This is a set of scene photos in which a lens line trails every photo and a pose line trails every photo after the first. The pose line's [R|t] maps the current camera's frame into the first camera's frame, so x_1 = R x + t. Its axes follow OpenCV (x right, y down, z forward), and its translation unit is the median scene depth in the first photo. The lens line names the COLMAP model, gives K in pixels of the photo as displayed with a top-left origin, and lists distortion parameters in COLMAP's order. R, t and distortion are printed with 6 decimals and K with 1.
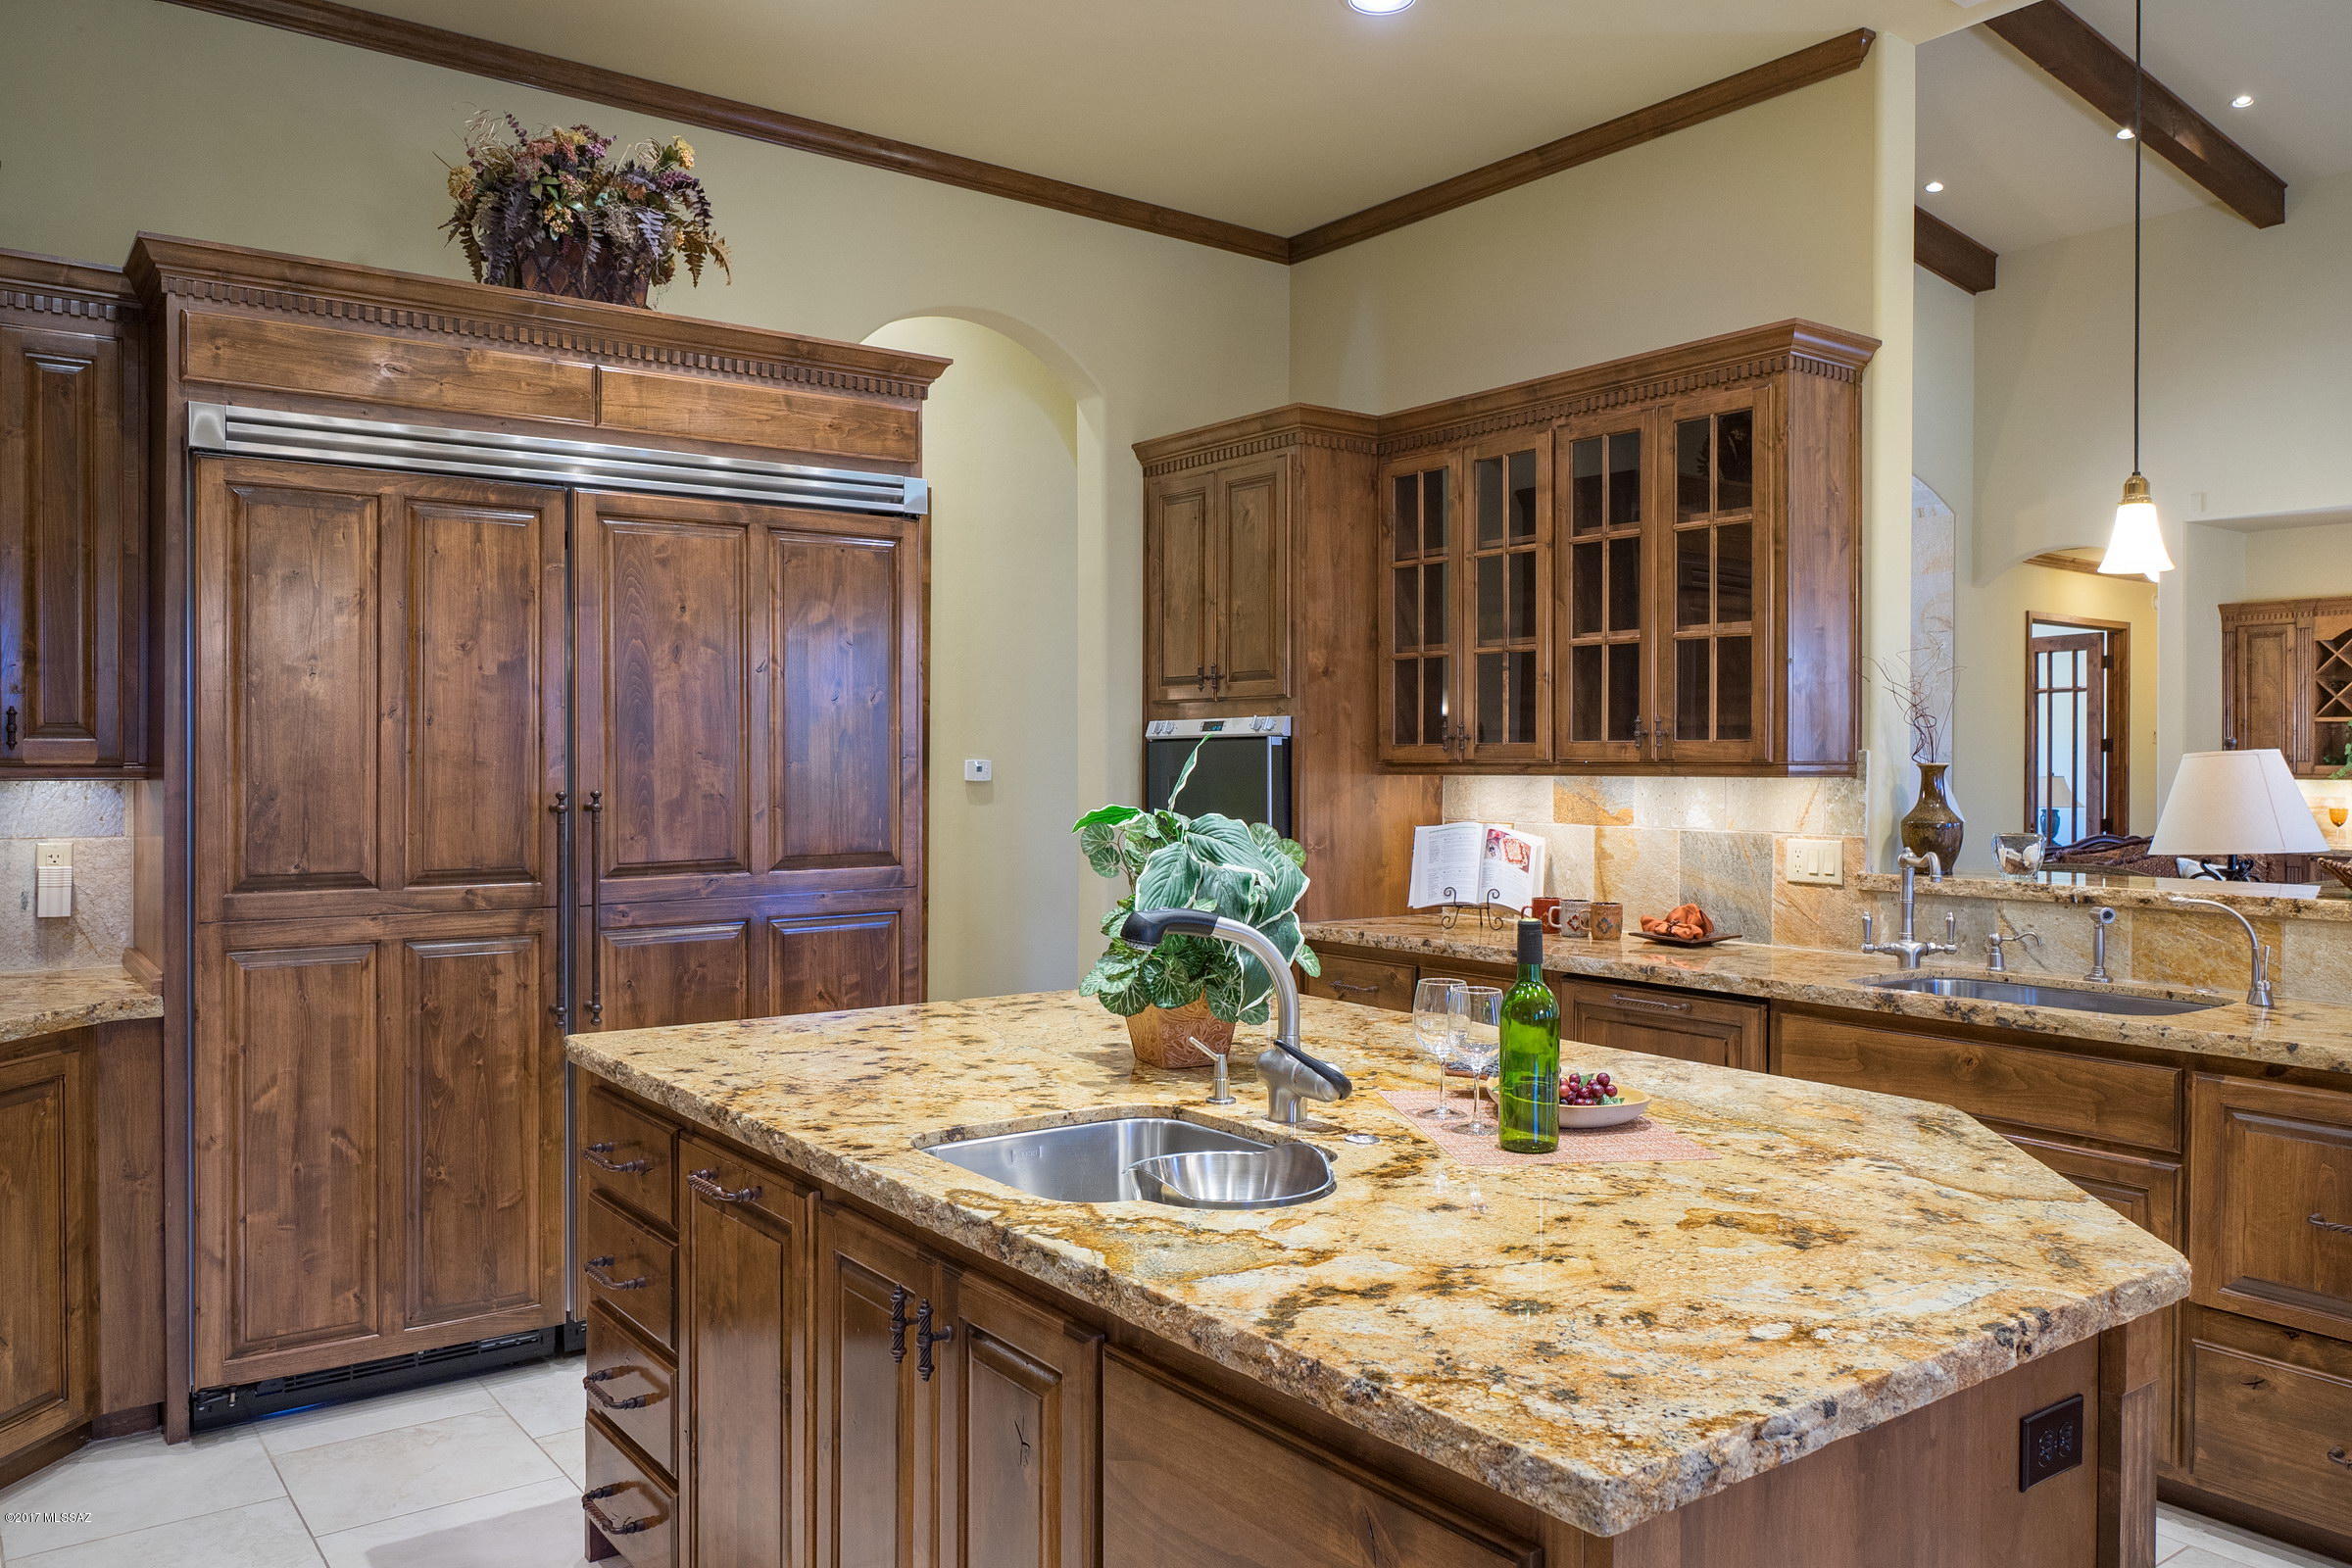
lens RADIAL K [[1757.3, 0, 1180.0], [0, 1757.3, 770.7], [0, 0, 1]] dist [-0.004587, 0.005276]
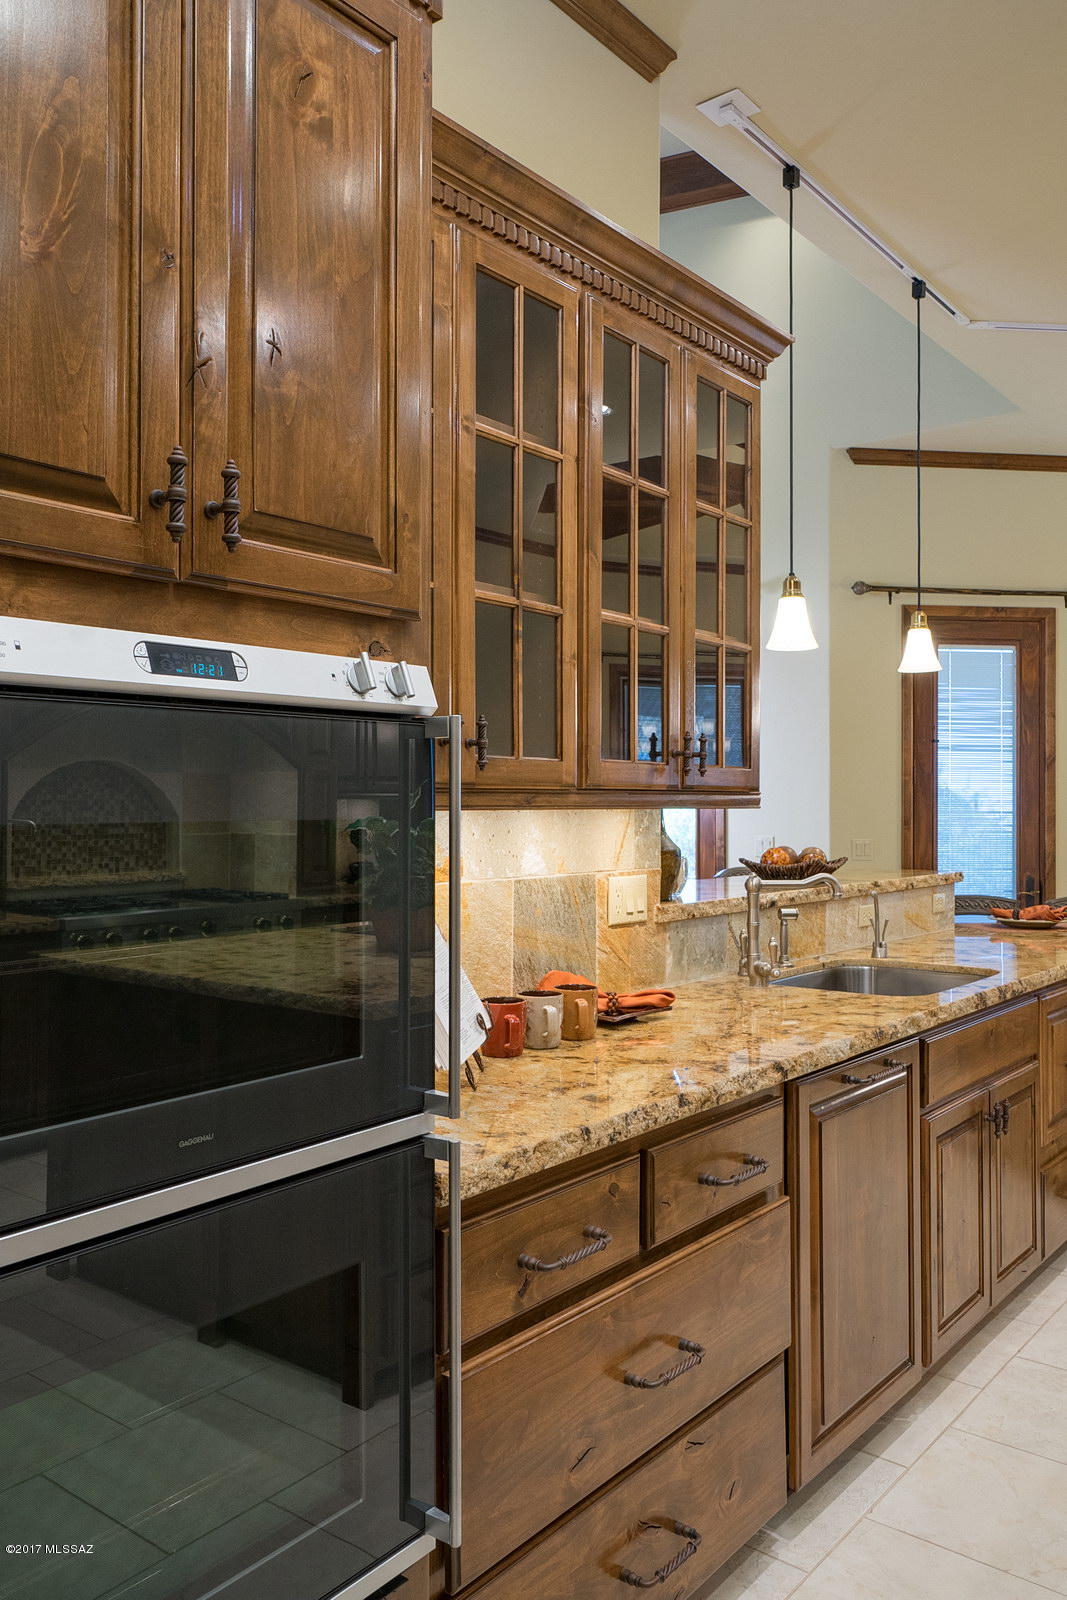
lens RADIAL K [[1237.8, 0, 532.5], [0, 1237.8, 797.0], [0, 0, 1]] dist [-0.006239, 0.000675]
pose [[-0.247498, 0.005648, 0.968872, -0.250295], [0.003920, 0.999981, -0.004828, 0.000510], [-0.968880, 0.002603, -0.247515, 1.168995]]
